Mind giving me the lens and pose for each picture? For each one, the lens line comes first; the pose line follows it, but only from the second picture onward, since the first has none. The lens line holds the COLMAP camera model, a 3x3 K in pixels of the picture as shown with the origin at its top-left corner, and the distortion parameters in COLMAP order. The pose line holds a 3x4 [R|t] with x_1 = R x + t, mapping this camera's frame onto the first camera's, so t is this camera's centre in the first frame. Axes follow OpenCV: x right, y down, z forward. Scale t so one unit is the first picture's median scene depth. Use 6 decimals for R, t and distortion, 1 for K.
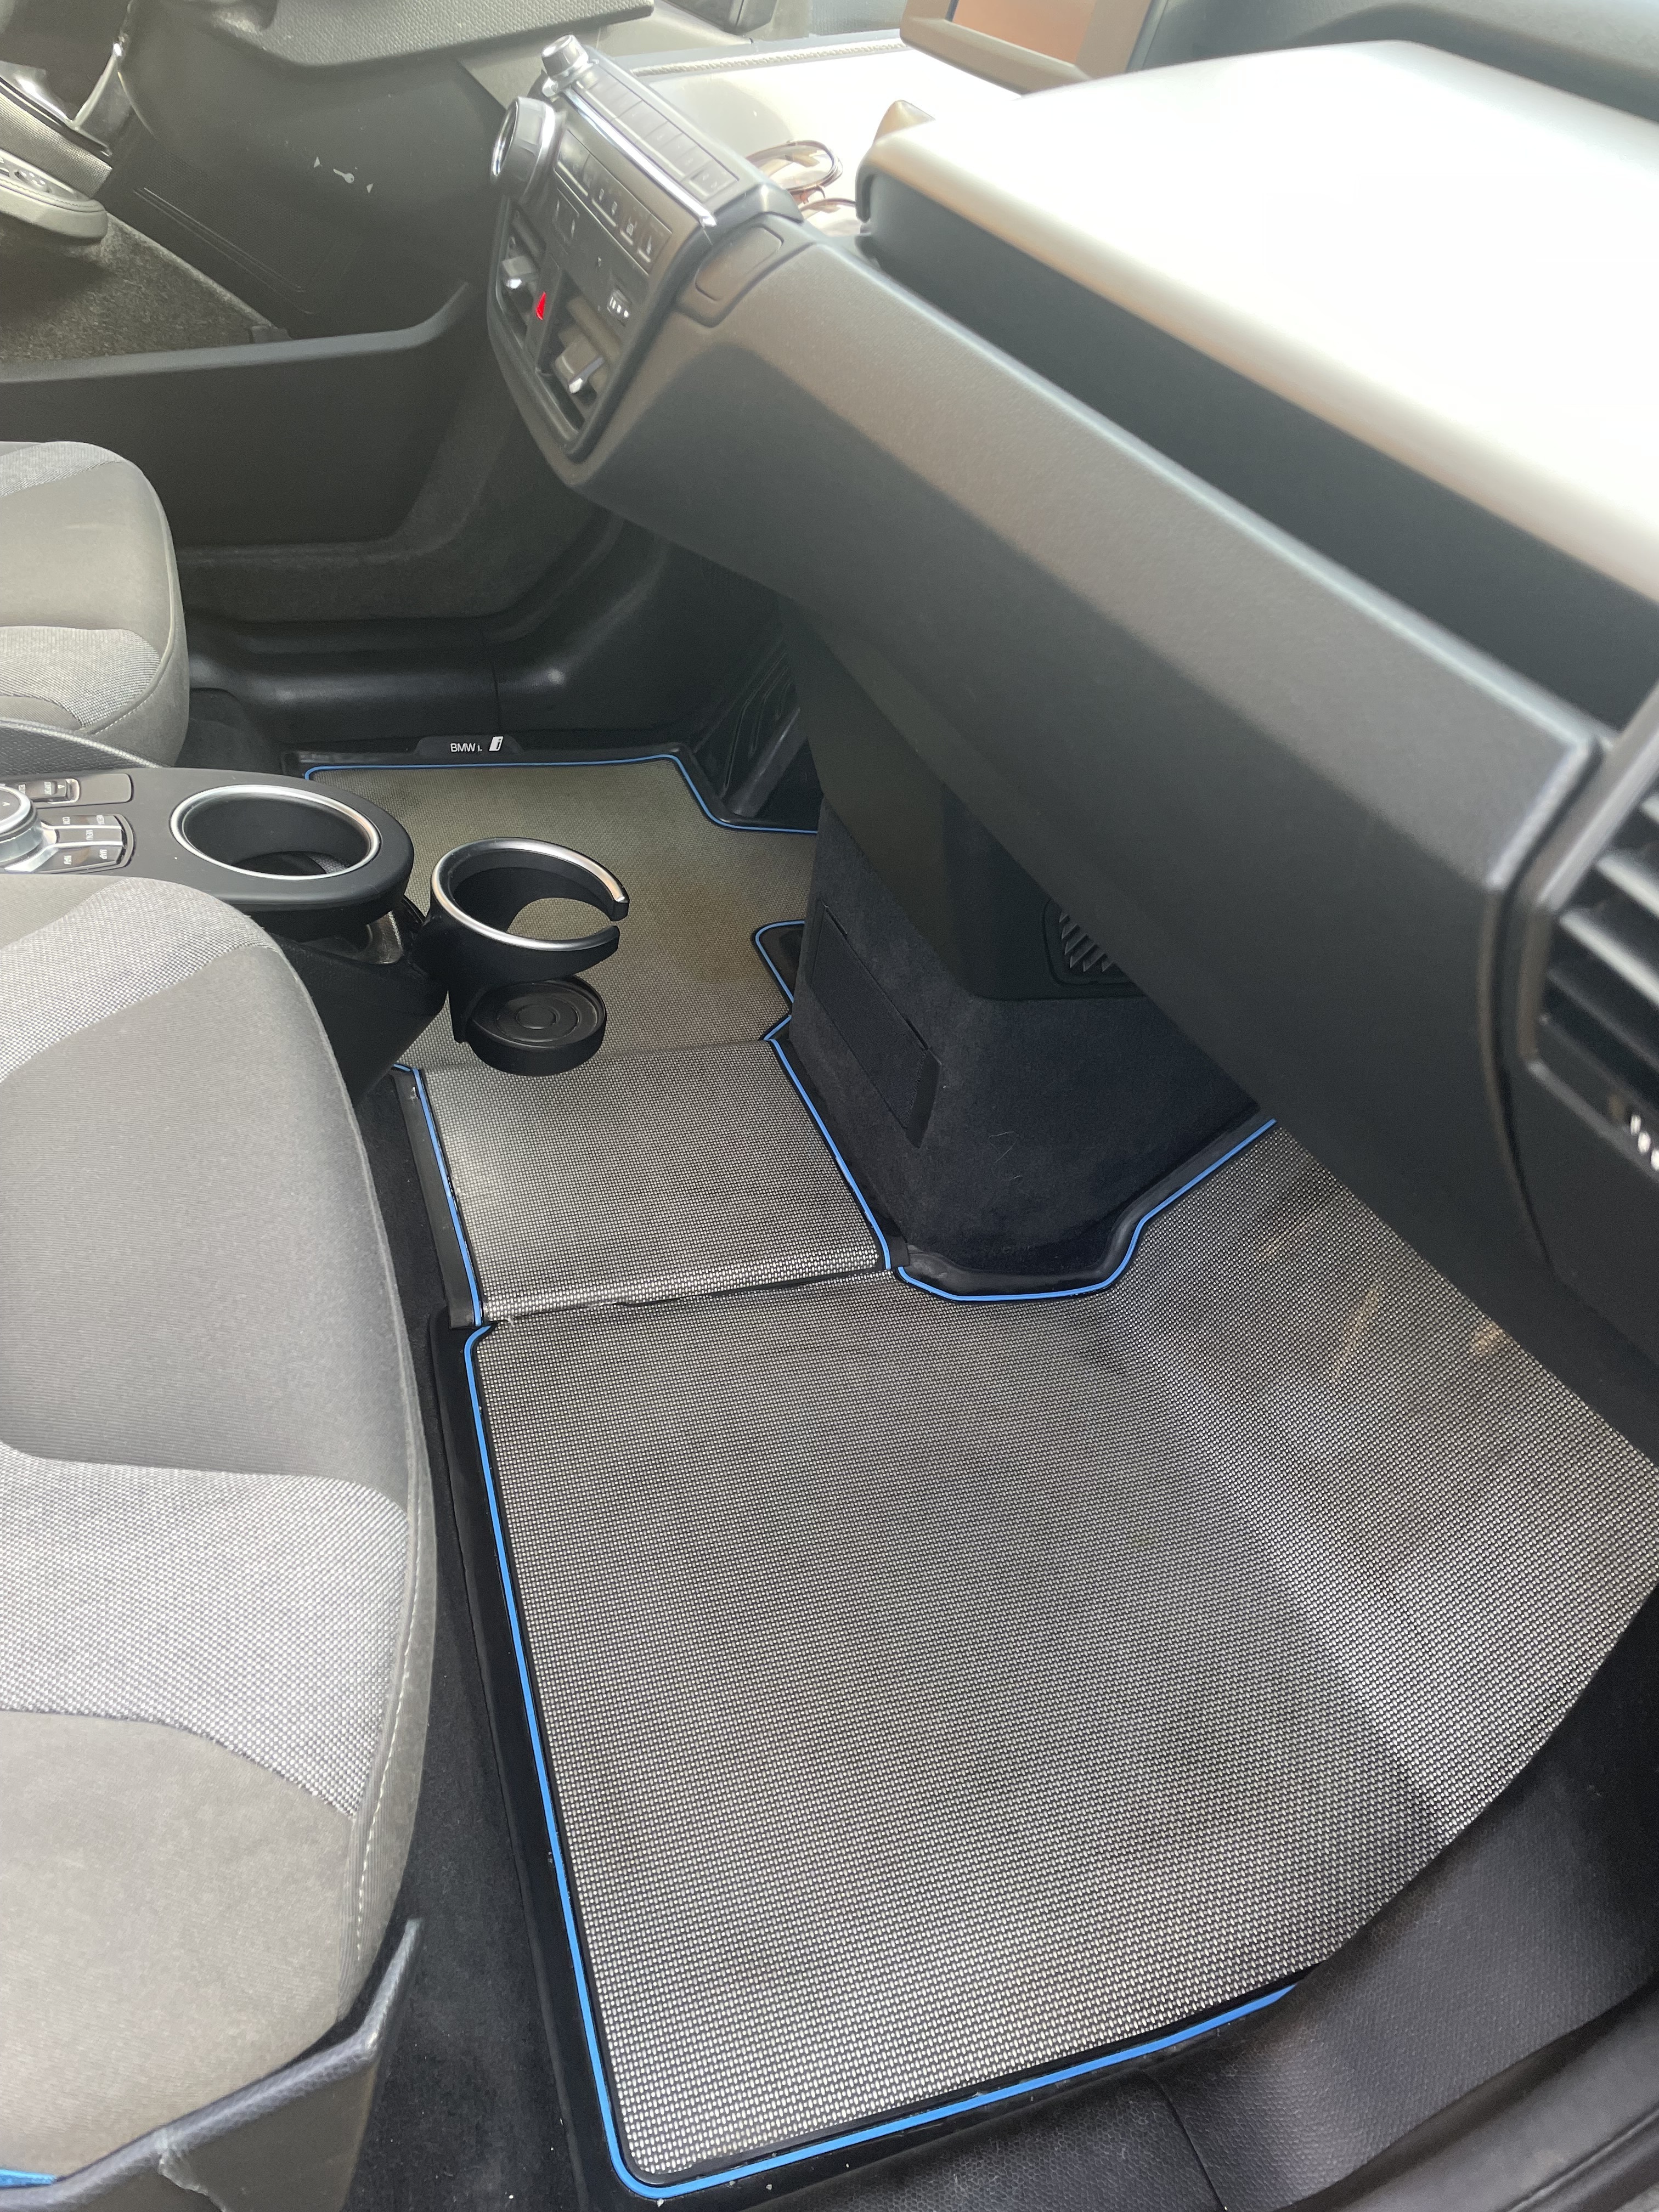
lens RADIAL K [[1649.9, 0, 852.3], [0, 1649.9, 1112.9], [0, 0, 1]] dist [0.089665, -0.115400]
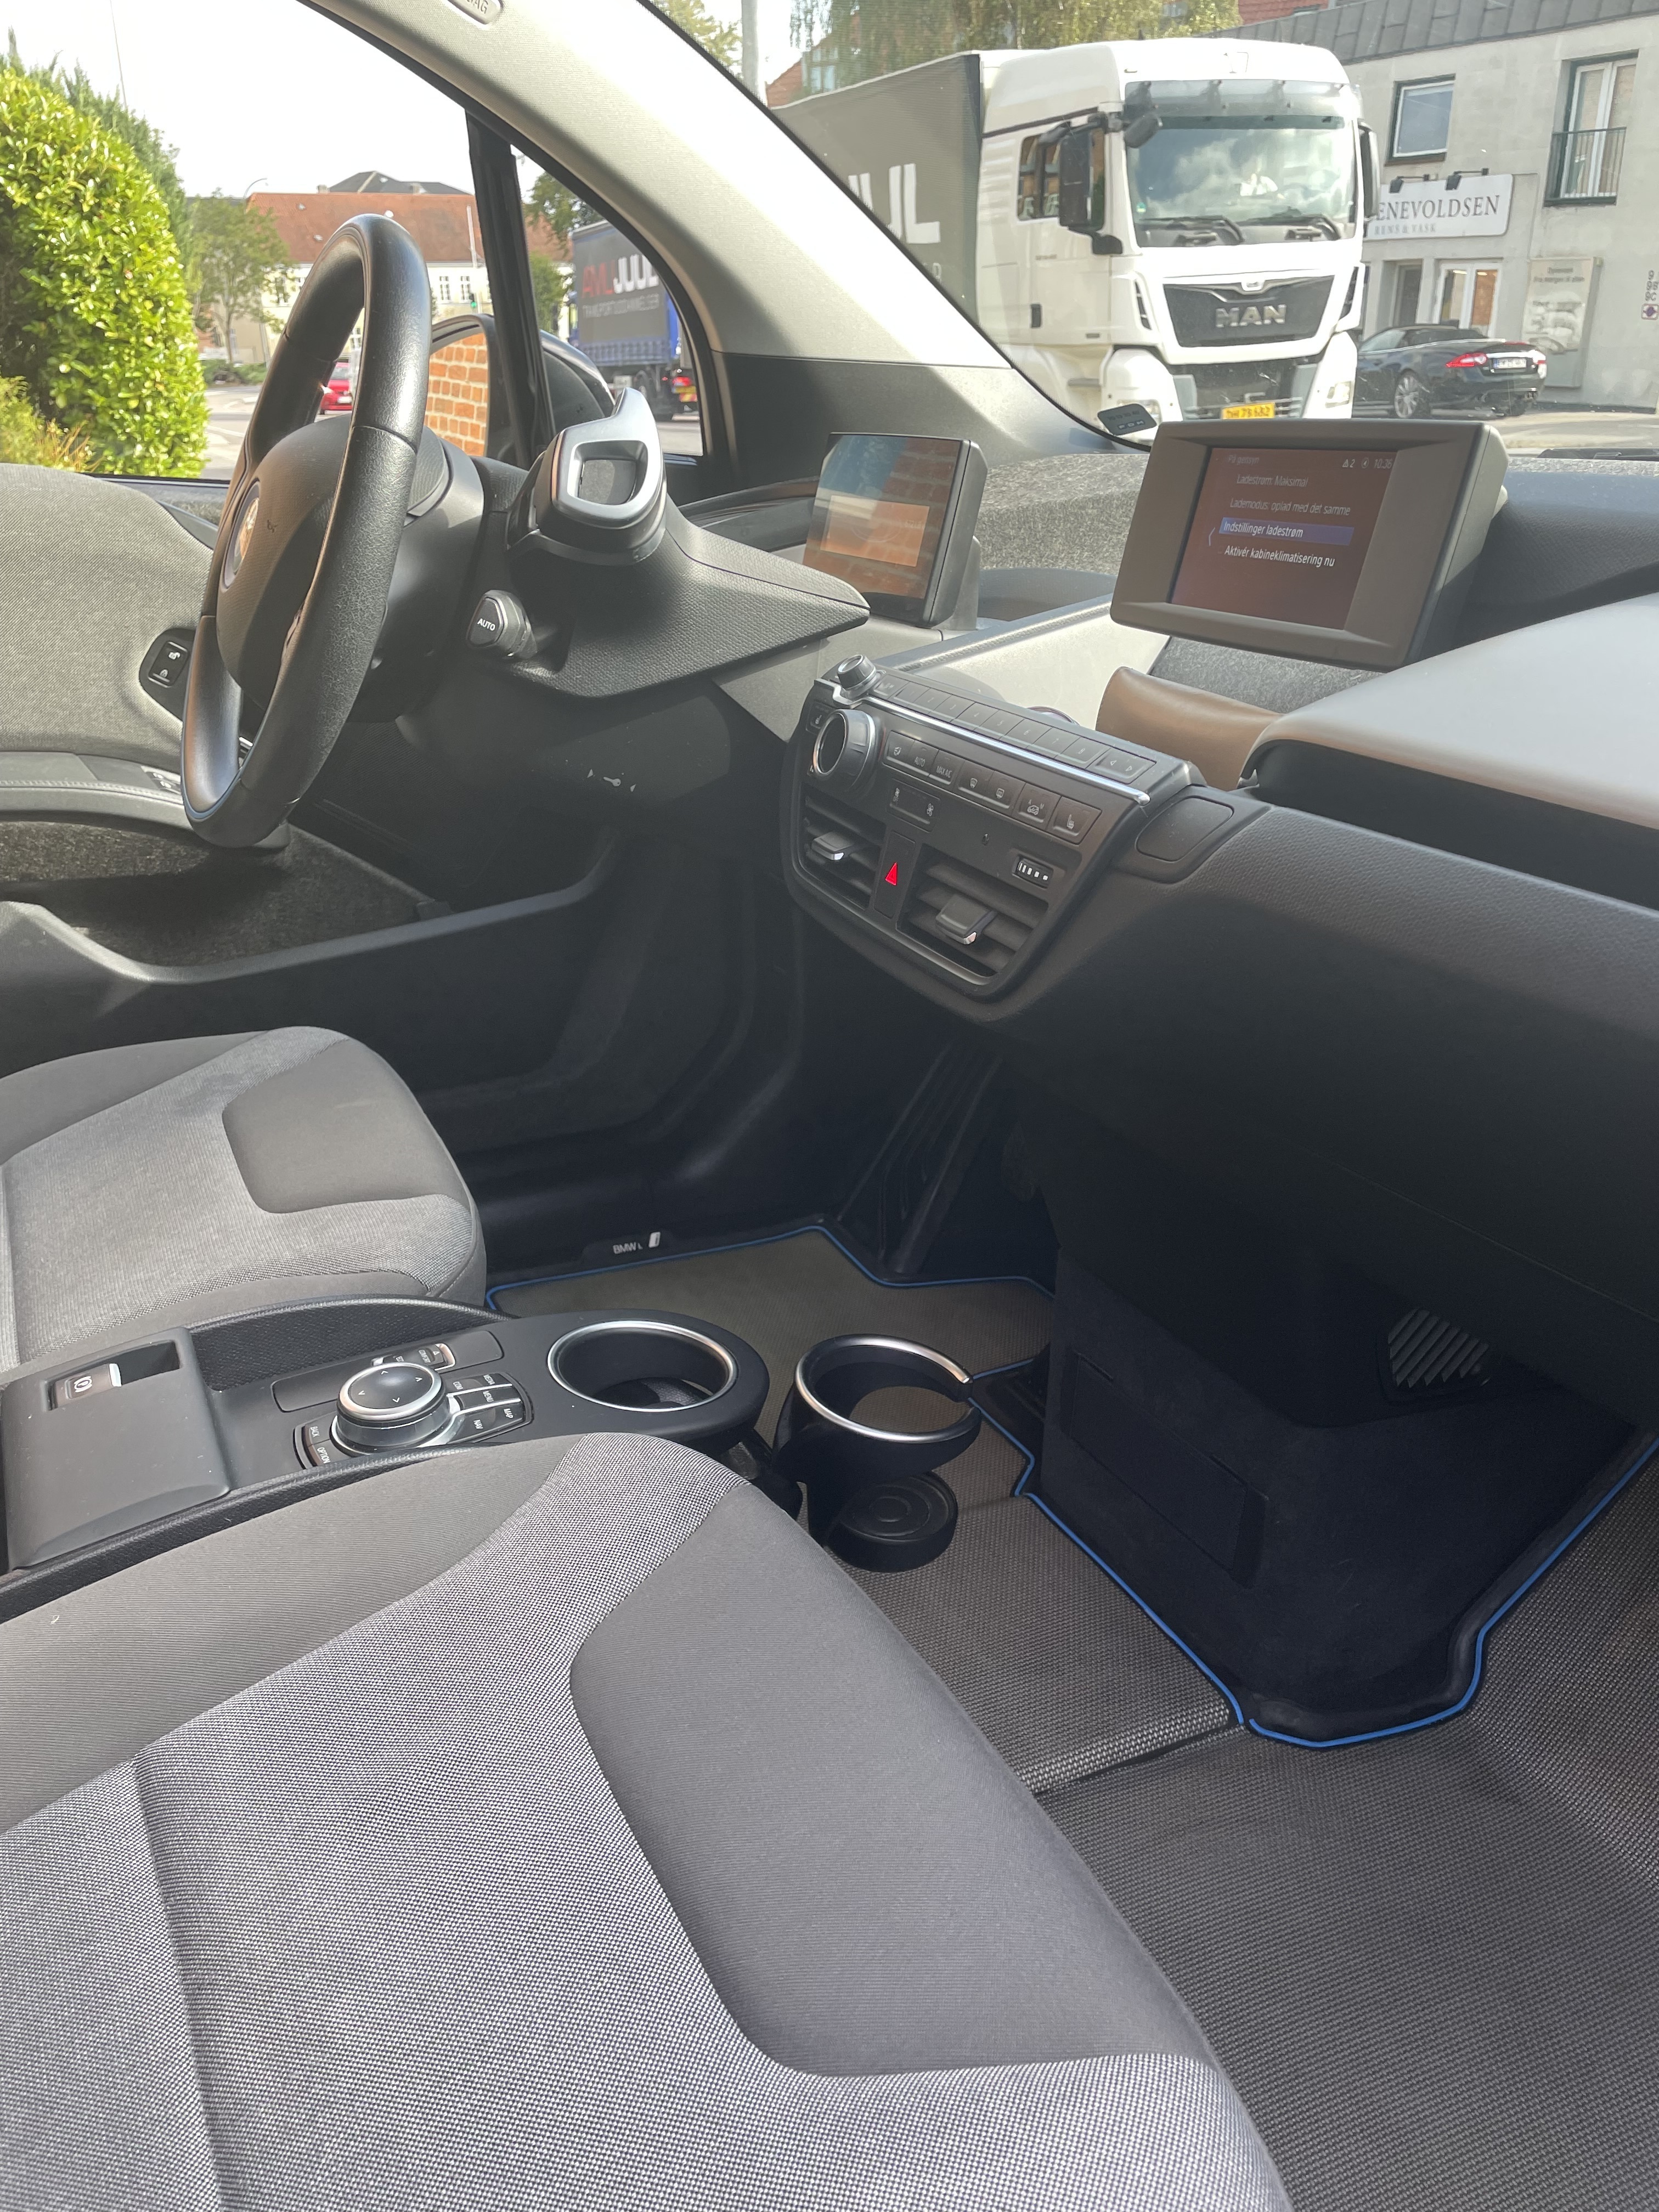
lens RADIAL K [[1649.9, 0, 831.7], [0, 1649.9, 1120.9], [0, 0, 1]] dist [0.089665, -0.115400]
pose [[0.989614, -0.132990, 0.054578, -0.236383], [0.142336, 0.959668, -0.242440, -0.043158], [-0.020135, 0.247690, 0.968630, -0.029970]]
